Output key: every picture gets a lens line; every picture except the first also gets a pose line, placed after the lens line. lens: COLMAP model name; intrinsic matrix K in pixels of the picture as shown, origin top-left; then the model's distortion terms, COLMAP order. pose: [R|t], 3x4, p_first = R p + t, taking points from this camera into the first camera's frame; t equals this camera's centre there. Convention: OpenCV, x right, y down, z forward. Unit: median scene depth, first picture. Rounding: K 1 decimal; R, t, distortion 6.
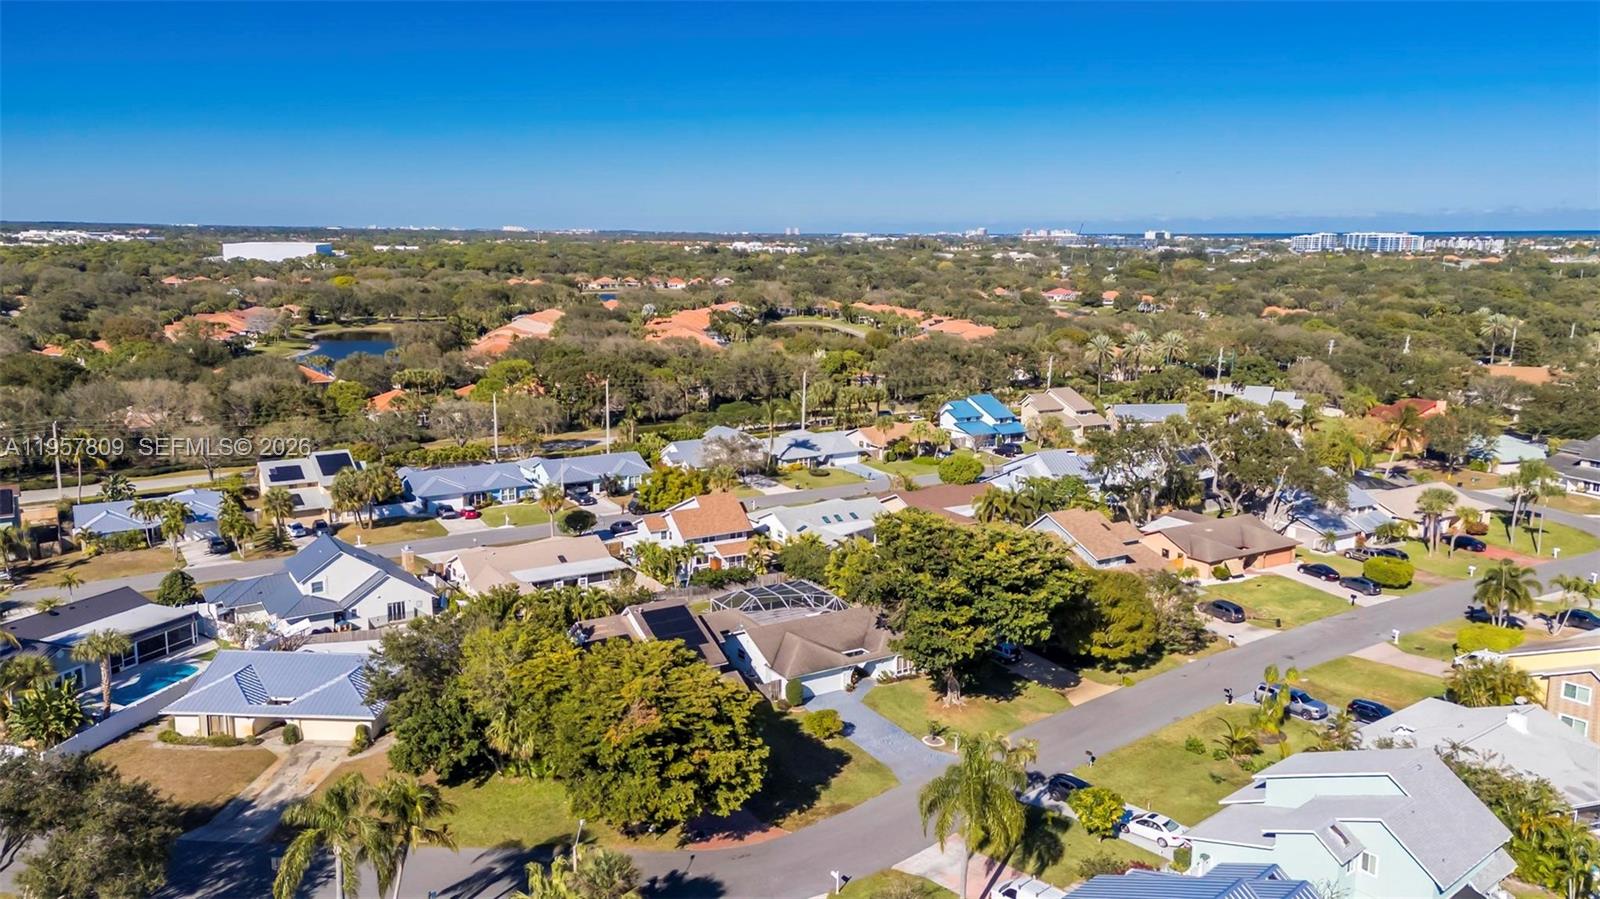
lens RADIAL K [[1195.2, 0, 795.8], [0, 1195.2, 449.7], [0, 0, 1]] dist [0.082034, -0.002348]
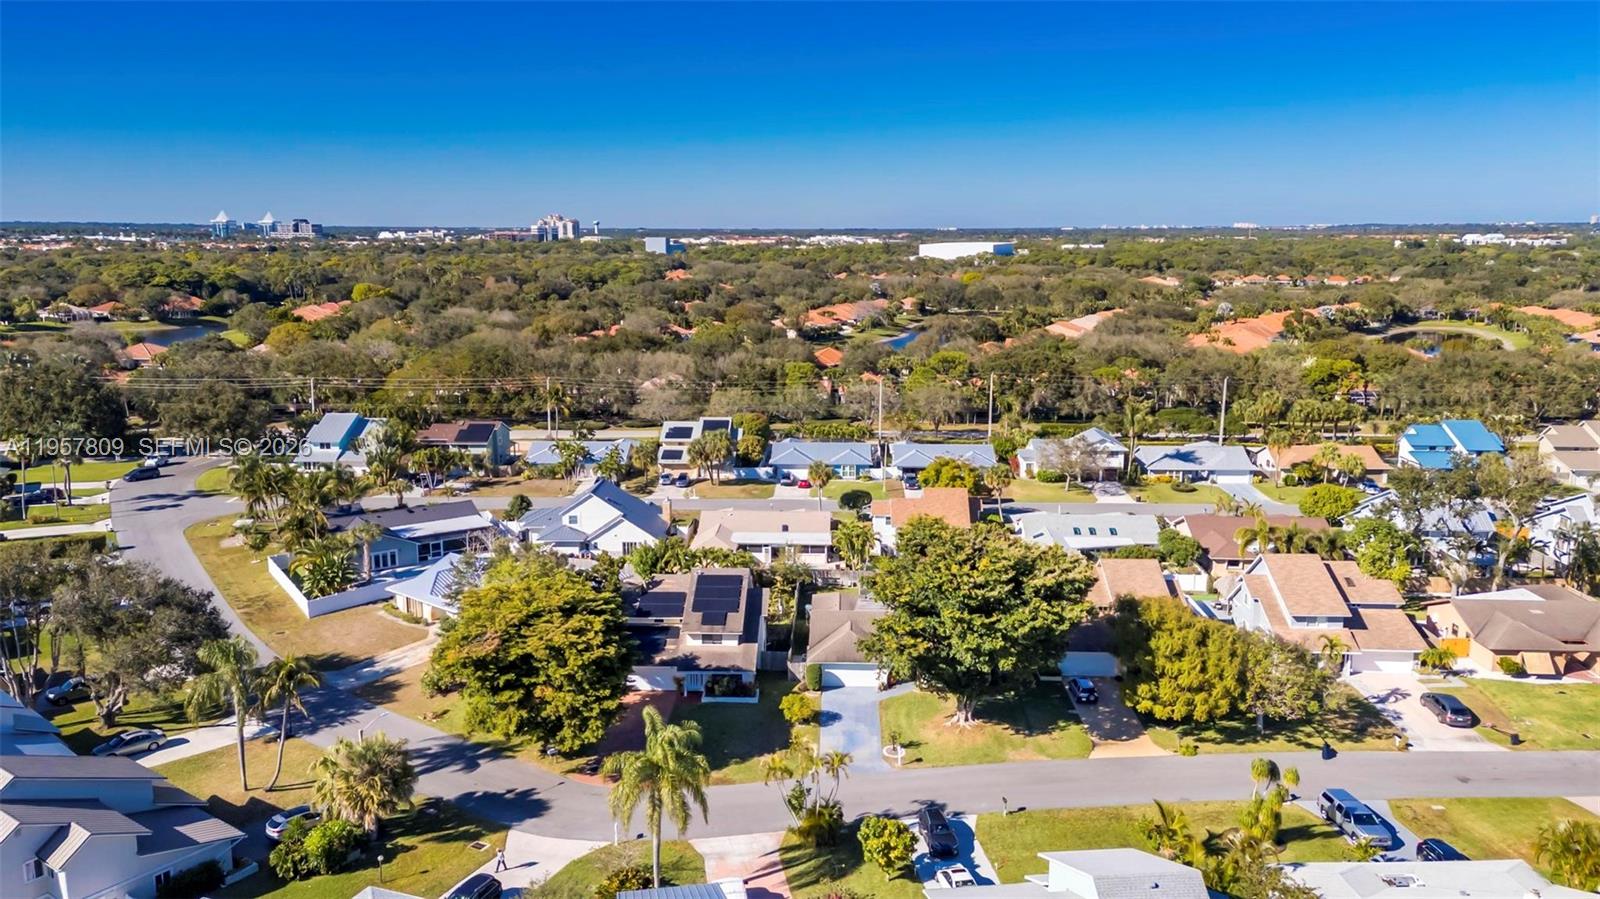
lens RADIAL K [[1176.1, 0, 783.9], [0, 1176.1, 450.9], [0, 0, 1]] dist [0.080763, 0.003867]
pose [[0.825763, 0.098753, -0.555305, 0.299986], [-0.095992, 0.994796, 0.034165, -0.011651], [0.555789, 0.025093, 0.830945, 0.086283]]
